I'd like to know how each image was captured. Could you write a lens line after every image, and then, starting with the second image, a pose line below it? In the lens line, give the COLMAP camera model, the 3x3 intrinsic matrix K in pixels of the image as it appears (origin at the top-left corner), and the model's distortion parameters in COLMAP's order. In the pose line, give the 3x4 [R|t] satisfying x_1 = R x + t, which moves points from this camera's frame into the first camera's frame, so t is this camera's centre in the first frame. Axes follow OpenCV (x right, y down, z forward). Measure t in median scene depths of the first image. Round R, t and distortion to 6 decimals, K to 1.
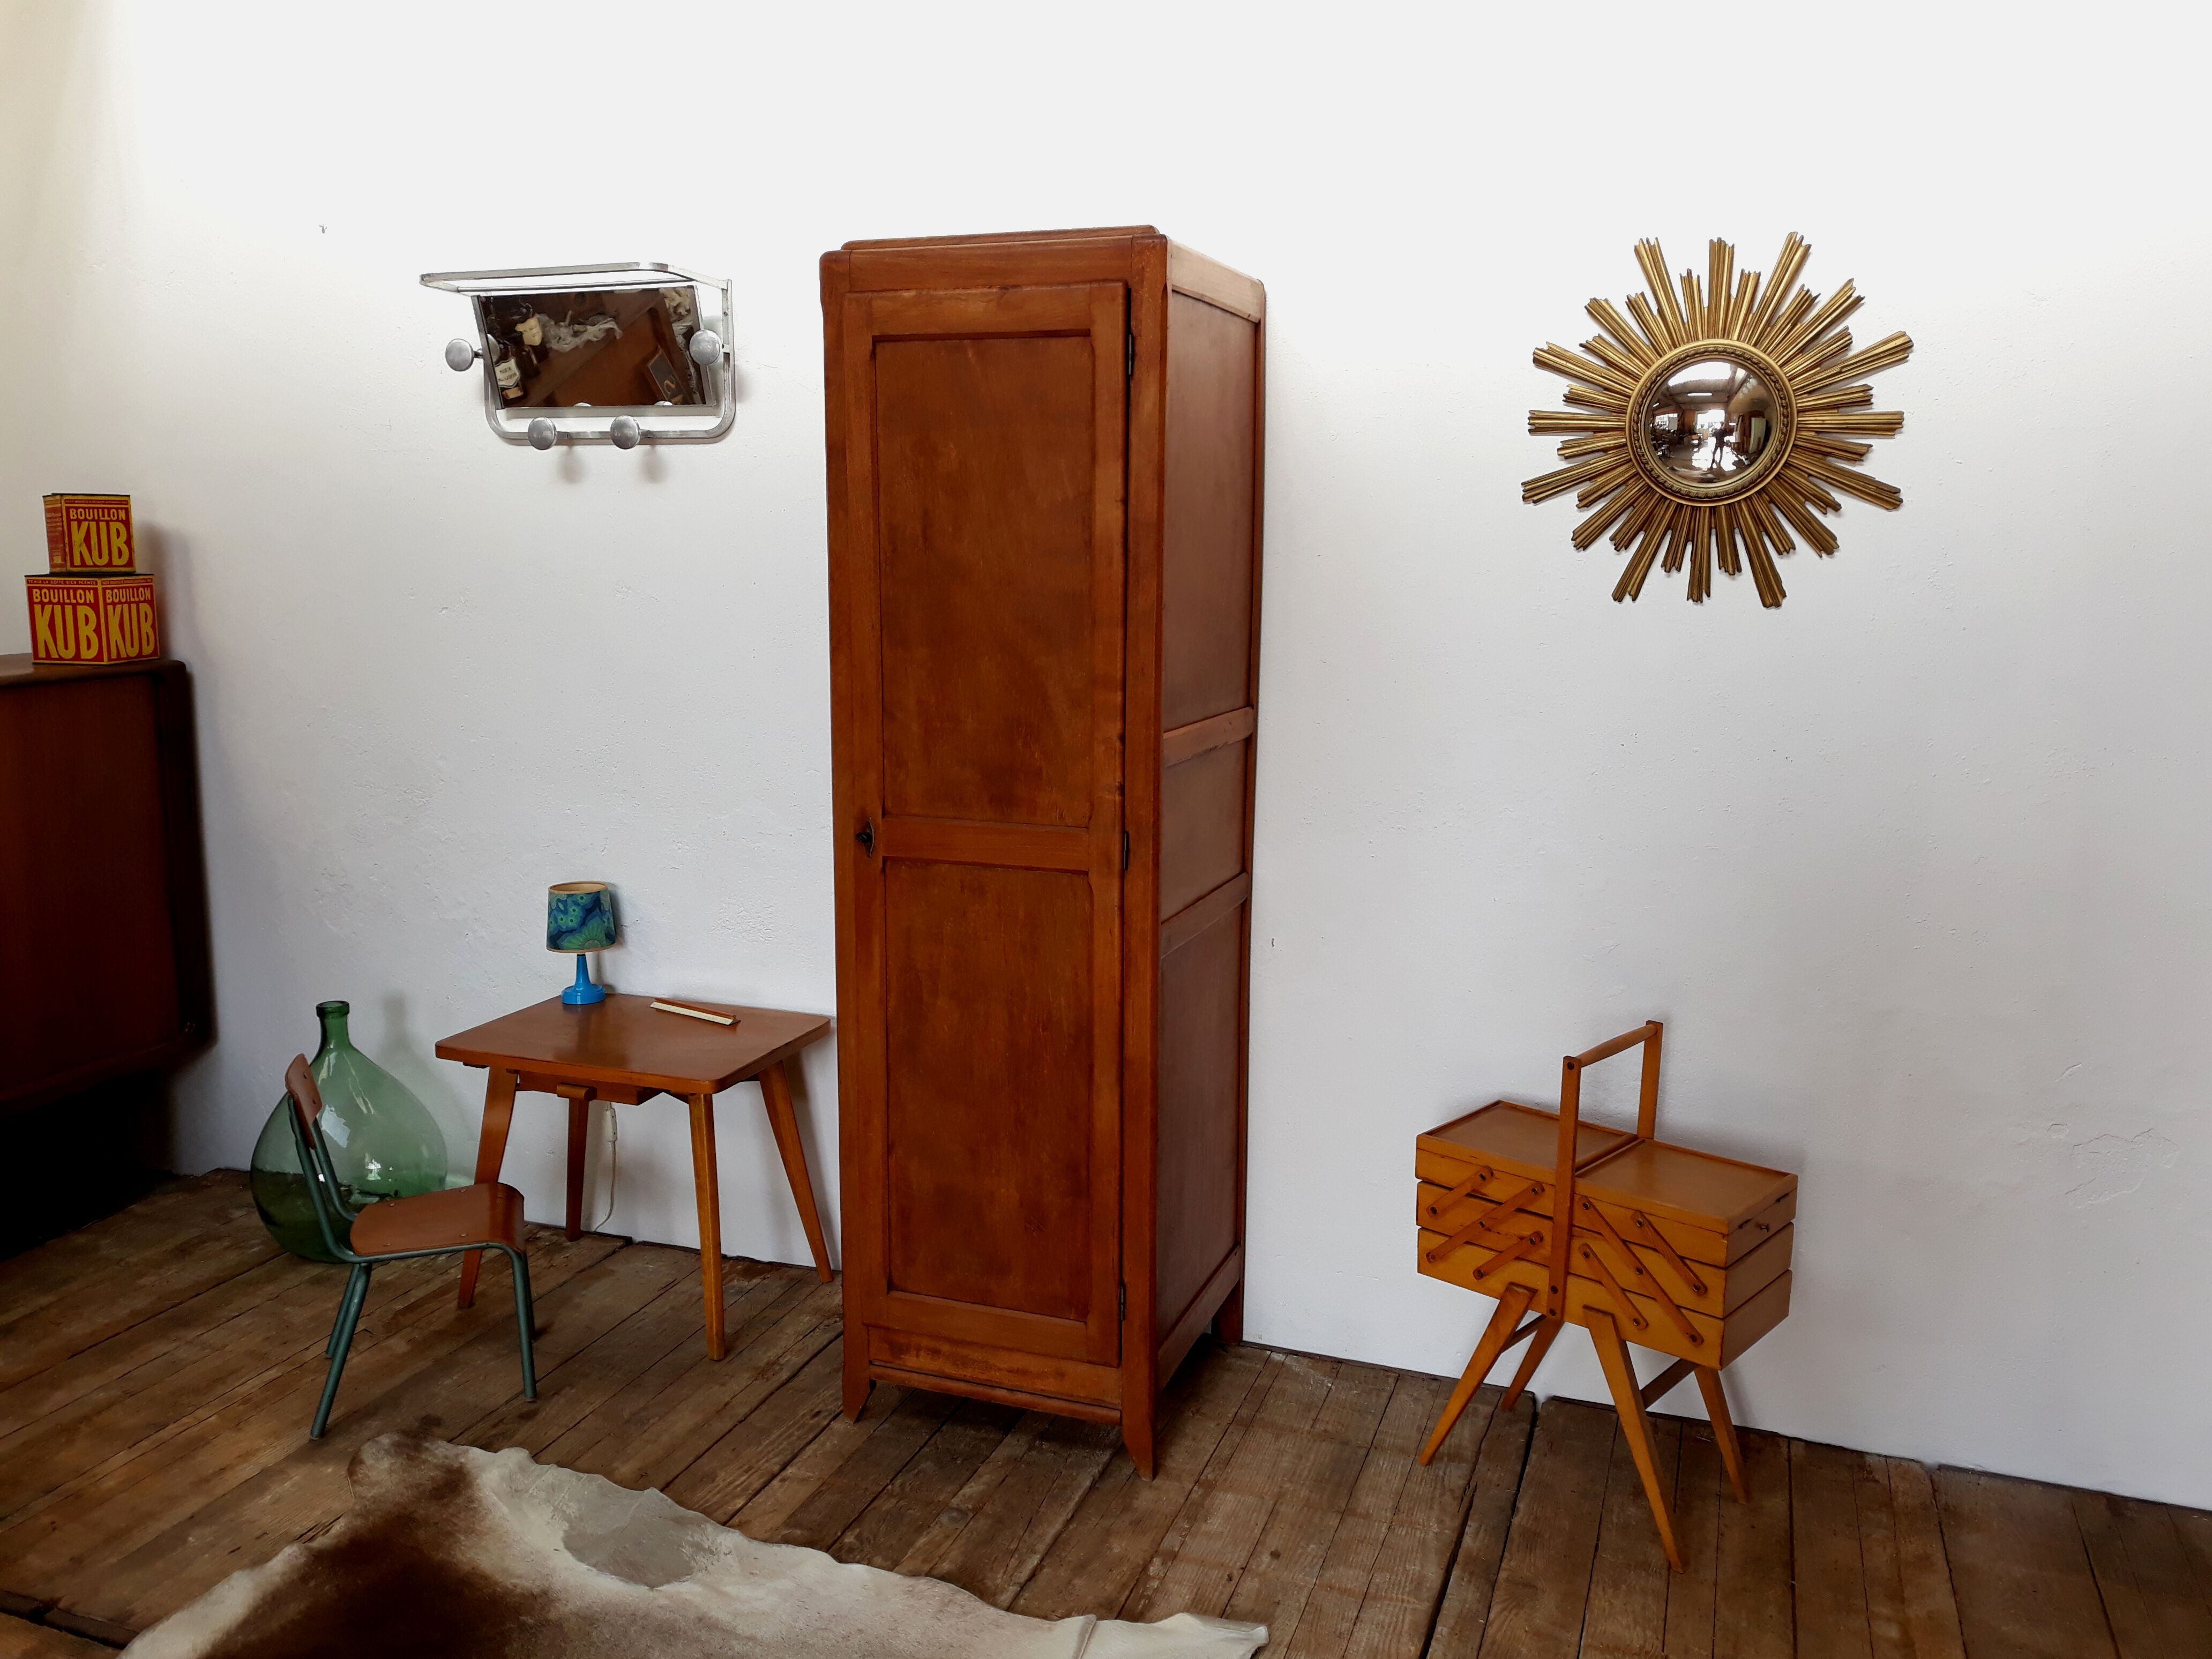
lens RADIAL K [[1831.5, 0, 1082.4], [0, 1831.5, 853.5], [0, 0, 1]] dist [-0.022392, 0.002142]
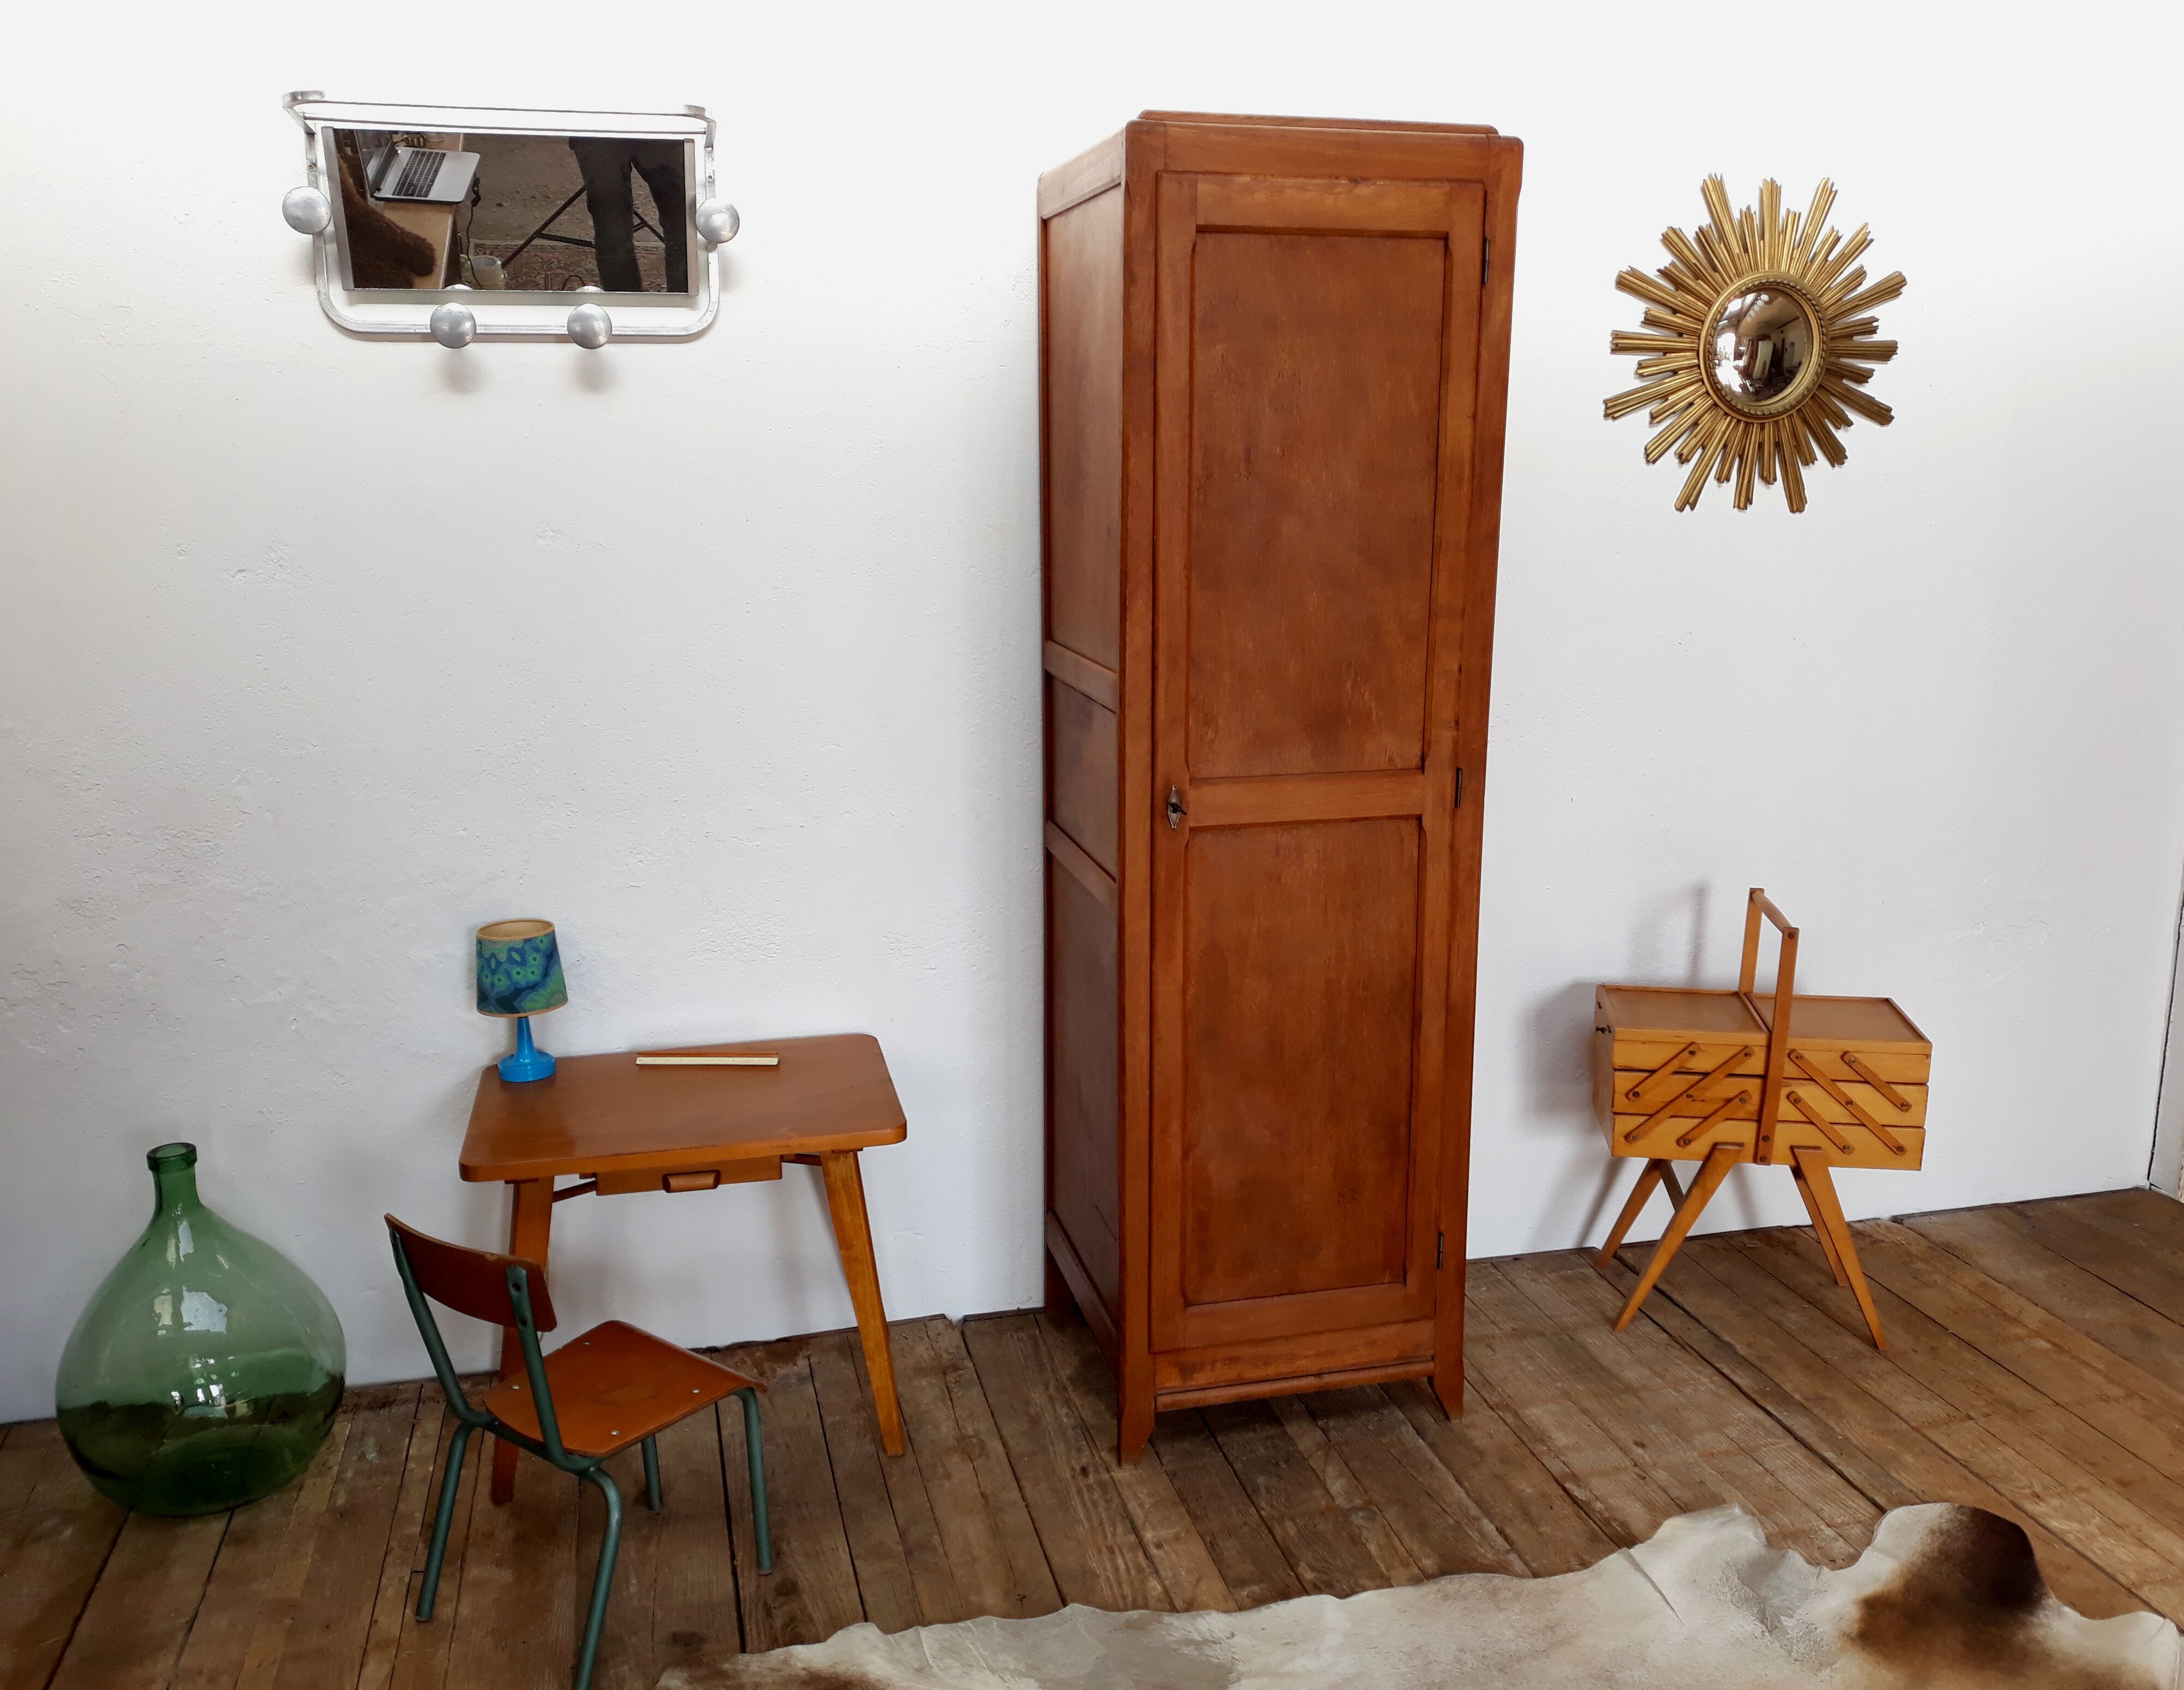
lens RADIAL K [[1858.9, 0, 1109.1], [0, 1858.9, 875.9], [0, 0, 1]] dist [0.000019, -0.039220]
pose [[0.819525, -0.137677, 0.556259, -0.630192], [0.107607, 0.990415, 0.086598, -0.055609], [-0.562850, -0.011111, 0.826484, 0.275990]]
